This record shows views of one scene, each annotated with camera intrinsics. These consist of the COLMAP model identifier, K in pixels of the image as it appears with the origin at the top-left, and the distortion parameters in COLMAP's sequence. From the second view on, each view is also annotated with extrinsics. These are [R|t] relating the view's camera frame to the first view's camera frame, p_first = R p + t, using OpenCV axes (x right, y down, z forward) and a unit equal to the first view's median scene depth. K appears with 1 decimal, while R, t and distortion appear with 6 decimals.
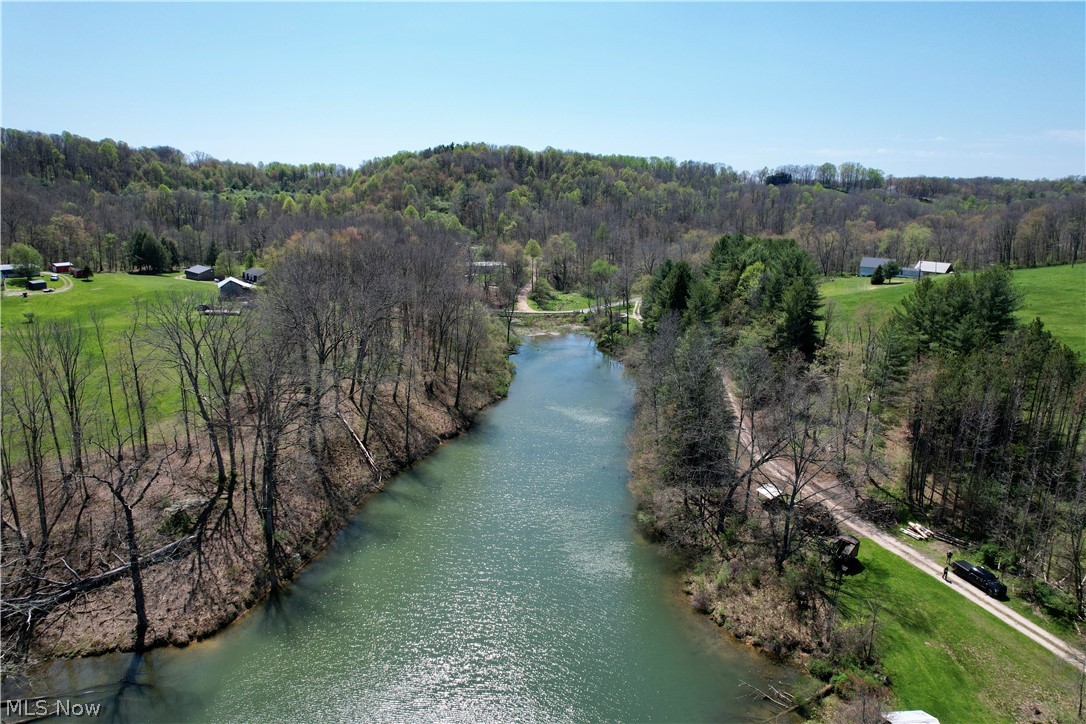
lens RADIAL K [[691.5, 0, 545.2], [0, 691.5, 367.4], [0, 0, 1]] dist [-0.071088, 0.065597]
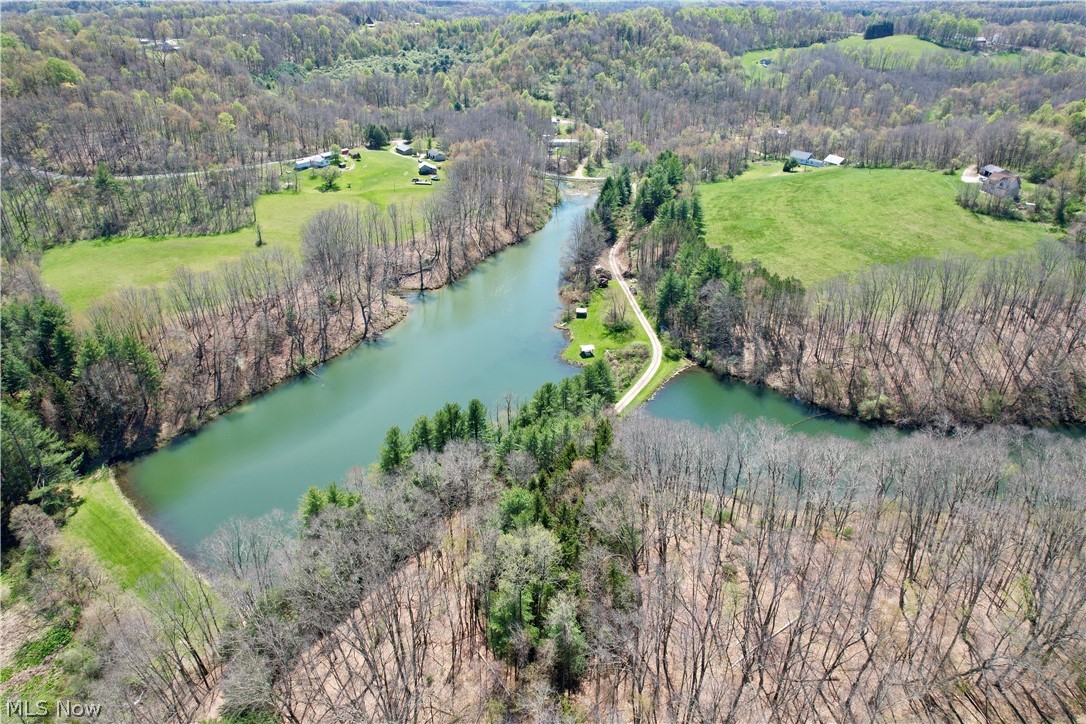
lens RADIAL K [[691.5, 0, 543.7], [0, 691.5, 366.7], [0, 0, 1]] dist [-0.071088, 0.065597]
pose [[0.977103, 0.095747, -0.190005, 0.467828], [-0.043080, 0.963557, 0.264012, -0.133303], [0.208359, -0.249781, 0.945619, -1.405824]]
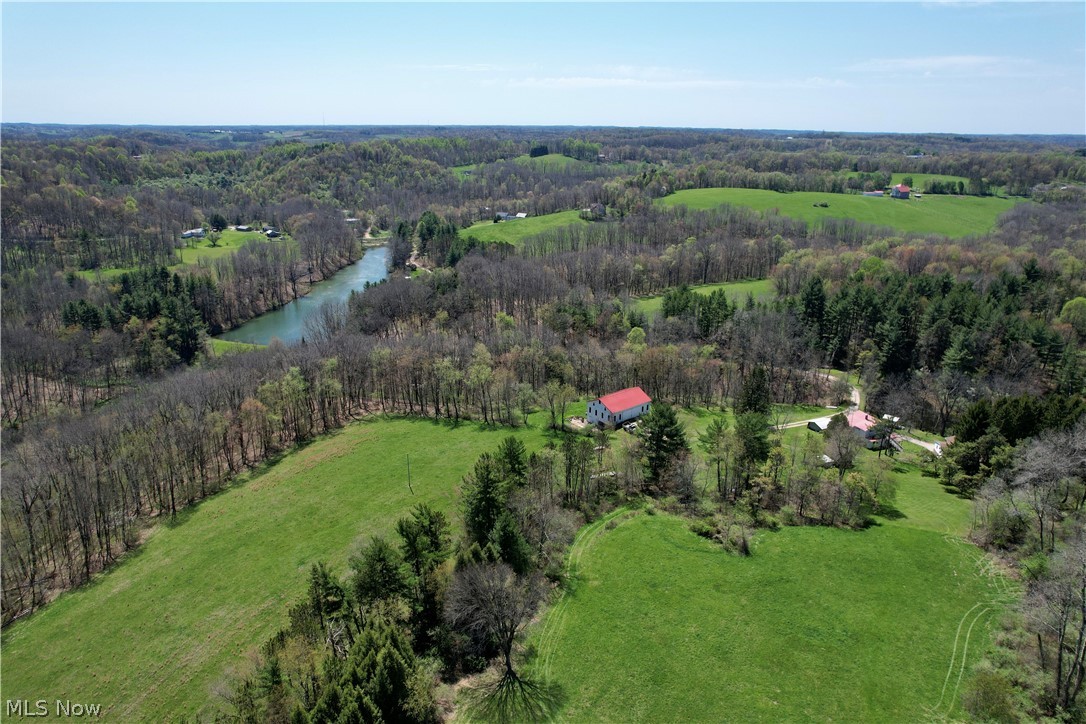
lens RADIAL K [[691.5, 0, 537.1], [0, 691.5, 366.4], [0, 0, 1]] dist [-0.071088, 0.065597]
pose [[0.982388, -0.070764, 0.172935, 0.213535], [0.054885, 0.993969, 0.094942, 0.351564], [-0.178610, -0.083778, 0.980347, -3.178908]]
